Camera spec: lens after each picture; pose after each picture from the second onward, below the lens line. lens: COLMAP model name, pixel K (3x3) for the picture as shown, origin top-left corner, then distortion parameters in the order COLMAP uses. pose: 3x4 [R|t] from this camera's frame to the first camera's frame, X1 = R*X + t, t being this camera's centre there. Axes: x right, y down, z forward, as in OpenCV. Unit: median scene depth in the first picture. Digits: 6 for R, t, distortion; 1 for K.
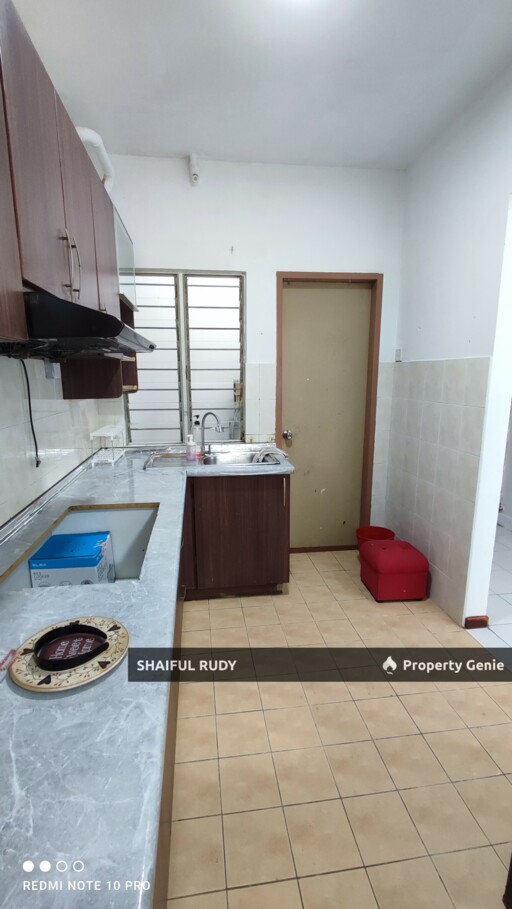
lens RADIAL K [[415.7, 0, 253.6], [0, 415.7, 455.8], [0, 0, 1]] dist [-0.002369, -0.000129]
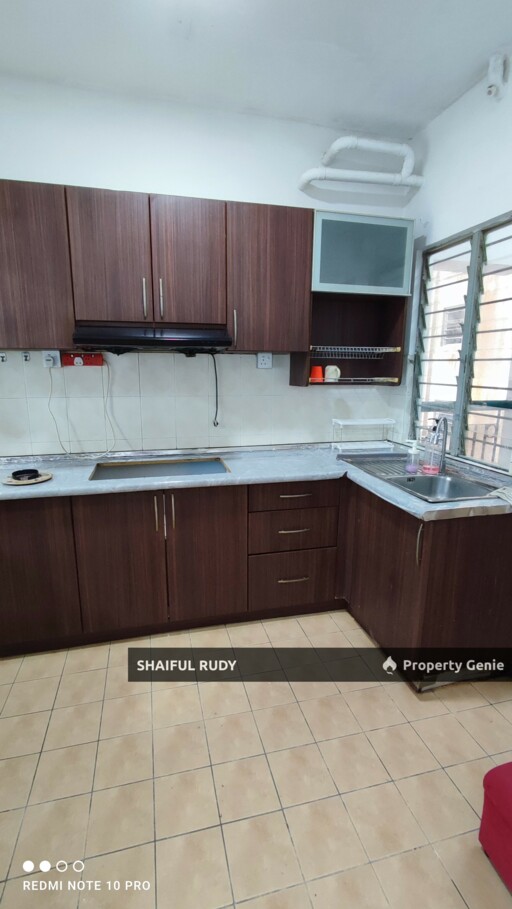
lens RADIAL K [[415.7, 0, 252.0], [0, 415.7, 454.4], [0, 0, 1]] dist [-0.002369, -0.000129]
pose [[0.105685, 0.214322, -0.971029, 0.955345], [-0.190990, 0.962692, 0.191695, -0.188391], [0.975886, 0.165197, 0.142676, 0.893767]]
